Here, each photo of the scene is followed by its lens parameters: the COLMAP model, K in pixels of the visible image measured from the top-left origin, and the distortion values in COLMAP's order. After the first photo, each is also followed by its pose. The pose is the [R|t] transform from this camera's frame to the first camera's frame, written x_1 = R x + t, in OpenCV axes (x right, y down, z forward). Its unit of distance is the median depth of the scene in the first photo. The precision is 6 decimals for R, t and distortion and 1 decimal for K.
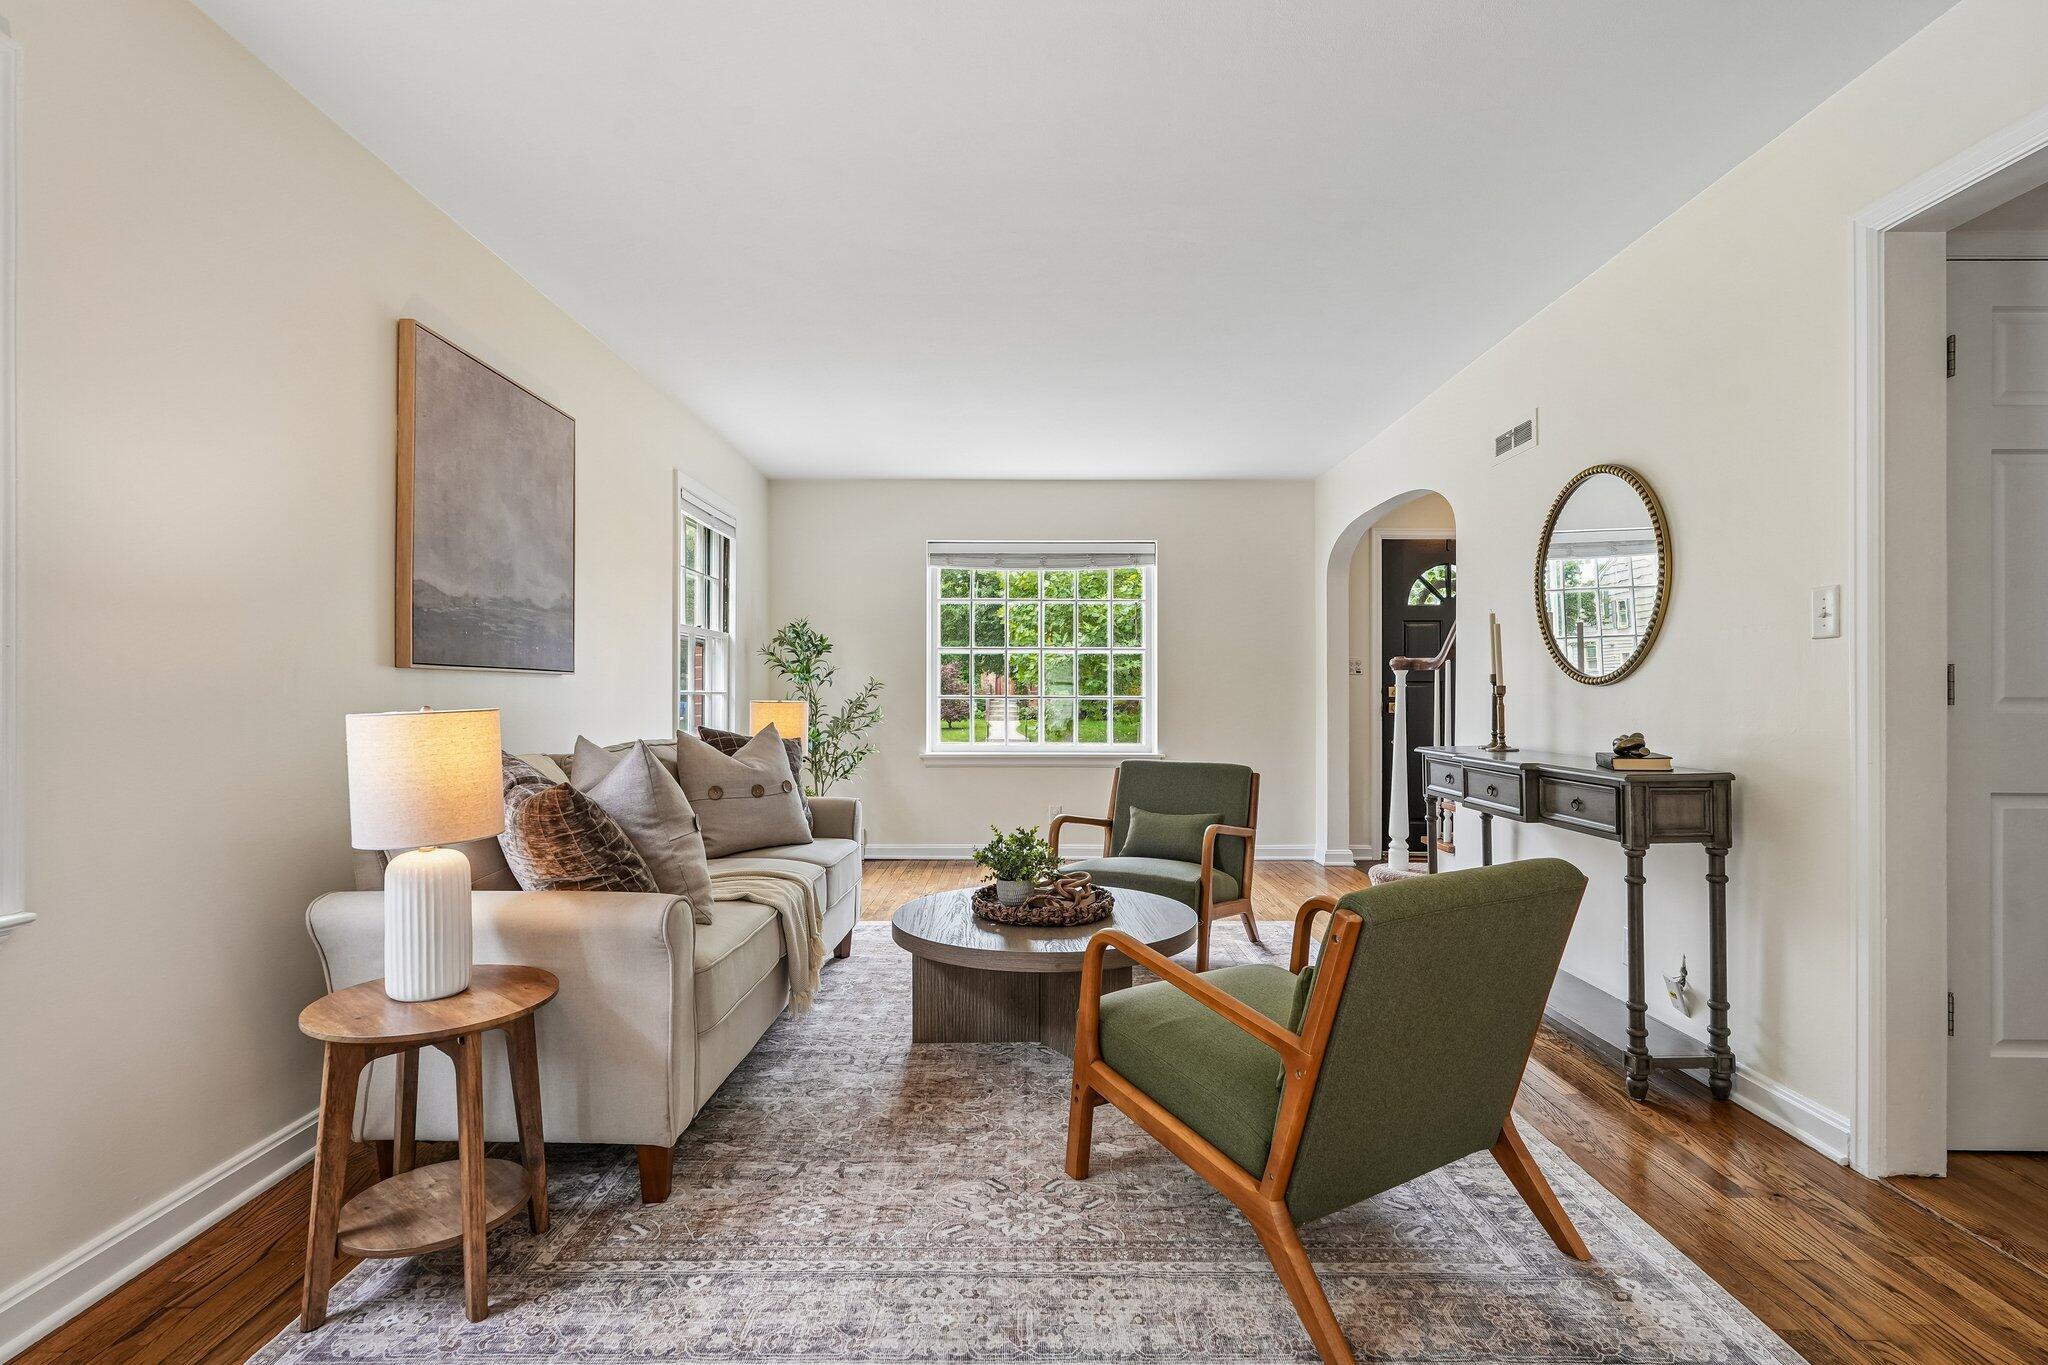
lens RADIAL K [[955.2, 0, 1024.0], [0, 955.2, 682.5], [0, 0, 1]] dist [-0.001140, 0.000358]
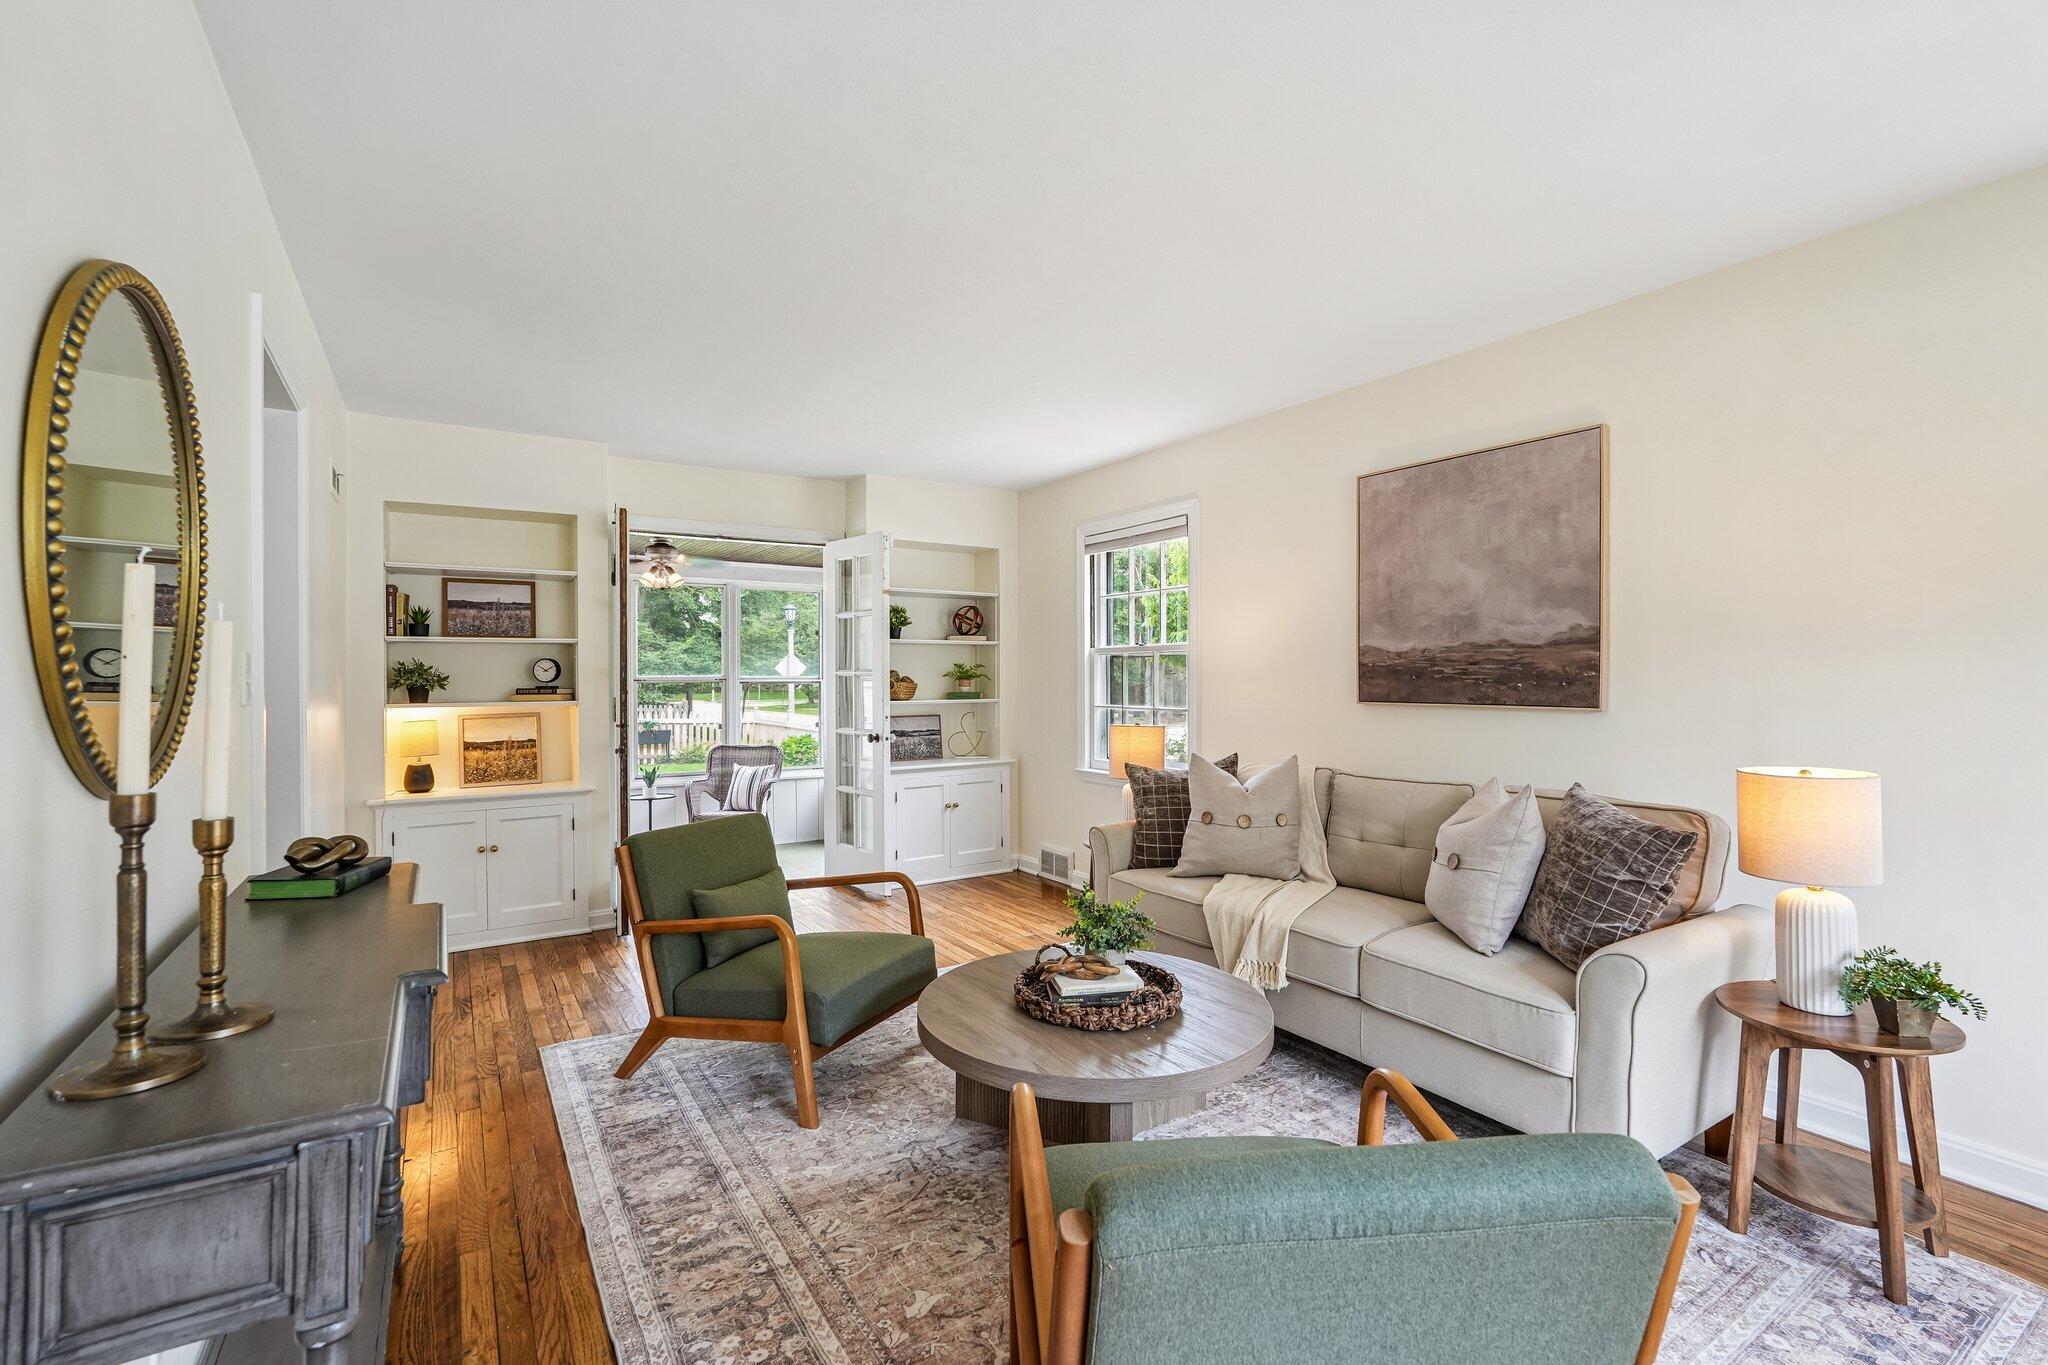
lens RADIAL K [[892.0, 0, 1024.0], [0, 892.0, 682.5], [0, 0, 1]] dist [-0.019795, 0.008557]
pose [[-0.837042, 0.008292, -0.547076, 0.432864], [0.011739, 0.999927, -0.002805, -0.038717], [0.547013, -0.008770, -0.837078, 1.395939]]
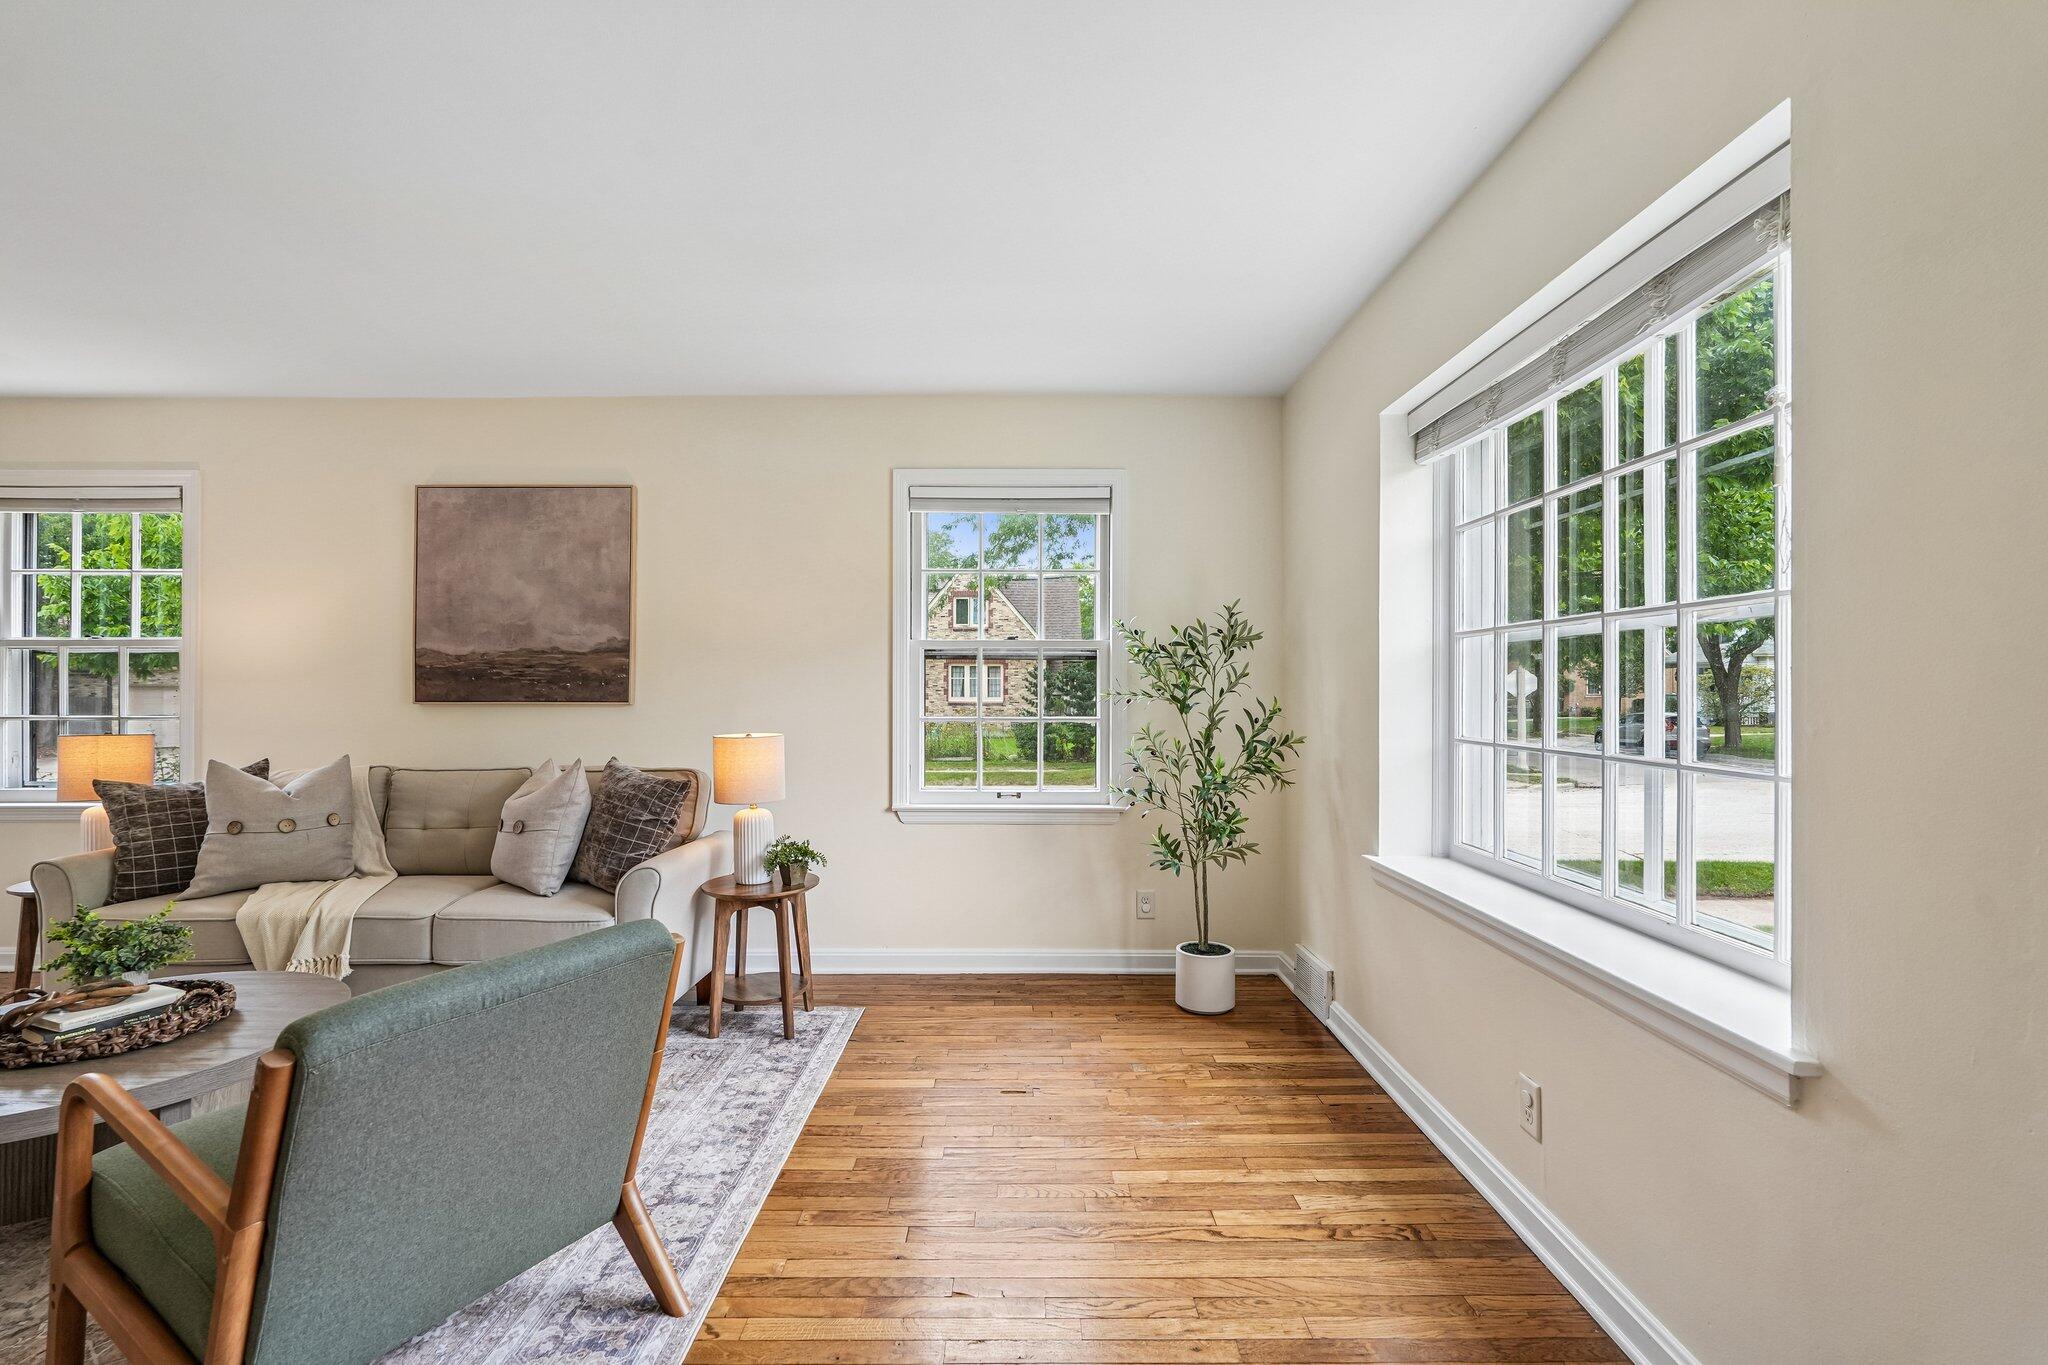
lens RADIAL K [[902.7, 0, 1024.0], [0, 902.7, 682.5], [0, 0, 1]] dist [-0.018871, 0.009167]
pose [[0.003345, -0.009680, -0.999948, 0.627860], [0.012831, 0.999871, -0.009636, -0.018052], [0.999912, -0.012798, 0.003469, 1.474781]]
